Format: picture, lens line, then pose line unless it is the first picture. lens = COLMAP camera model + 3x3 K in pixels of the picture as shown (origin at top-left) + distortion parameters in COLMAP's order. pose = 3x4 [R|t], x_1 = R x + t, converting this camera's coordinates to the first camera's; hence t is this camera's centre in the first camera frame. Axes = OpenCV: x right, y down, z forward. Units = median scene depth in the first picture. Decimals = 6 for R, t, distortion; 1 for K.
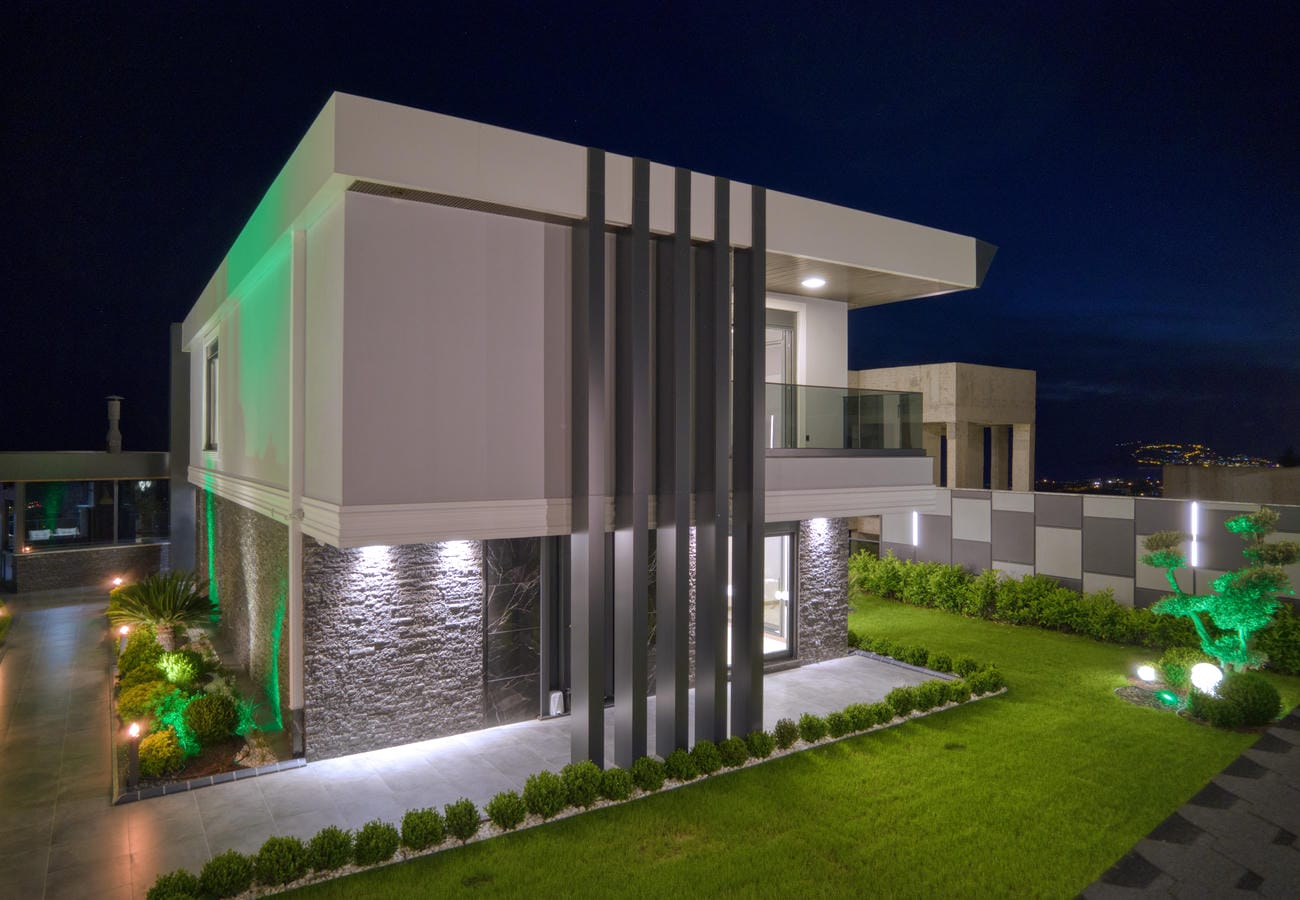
lens RADIAL K [[842.6, 0, 652.3], [0, 842.6, 429.5], [0, 0, 1]] dist [-0.063721, 0.062858]
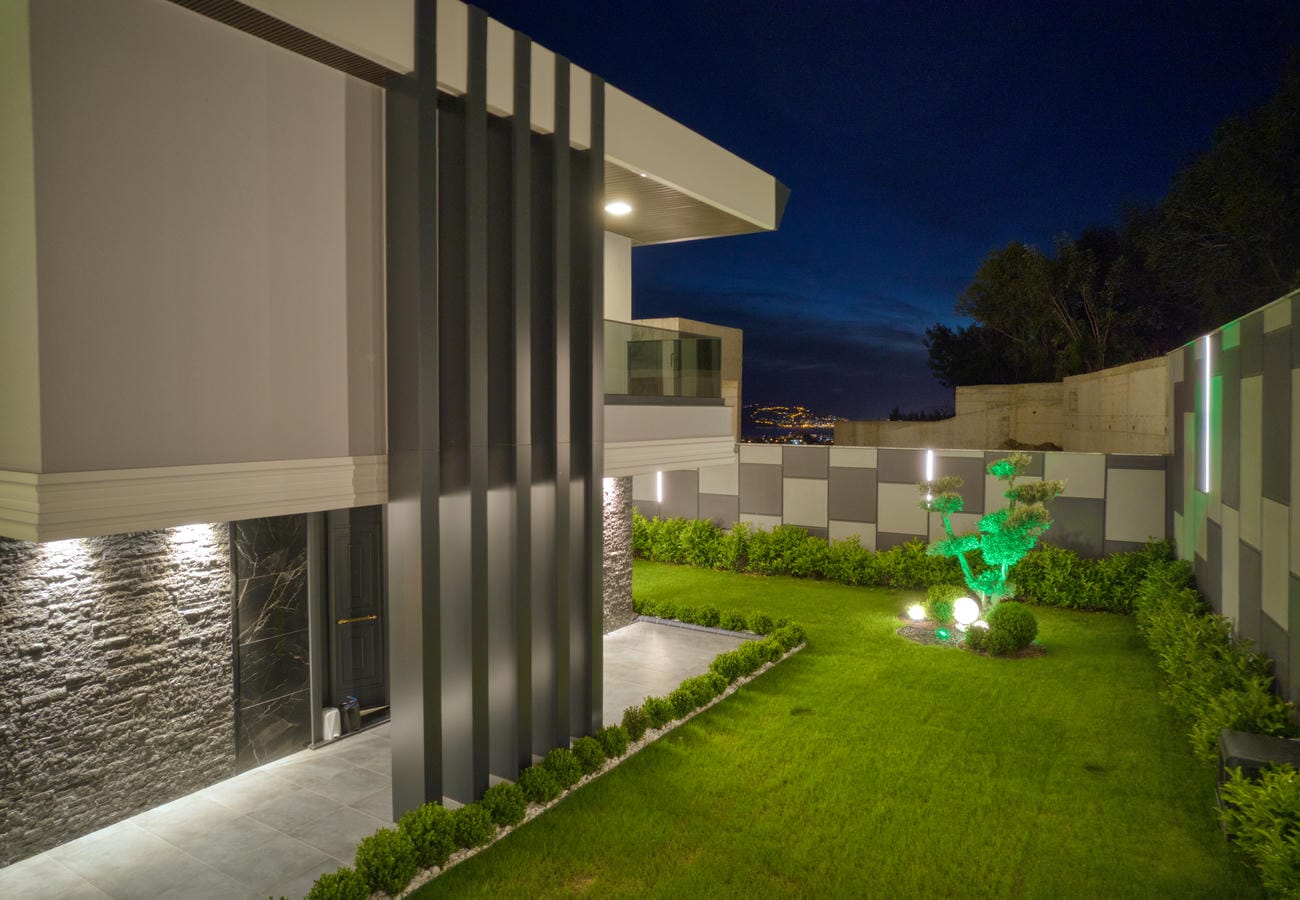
lens RADIAL K [[842.6, 0, 652.3], [0, 842.6, 429.5], [0, 0, 1]] dist [-0.063721, 0.062858]
pose [[0.917067, -0.010152, 0.398604, -0.154629], [-0.007921, 0.999015, 0.043667, 0.021837], [-0.398655, -0.043203, 0.916083, 0.203142]]
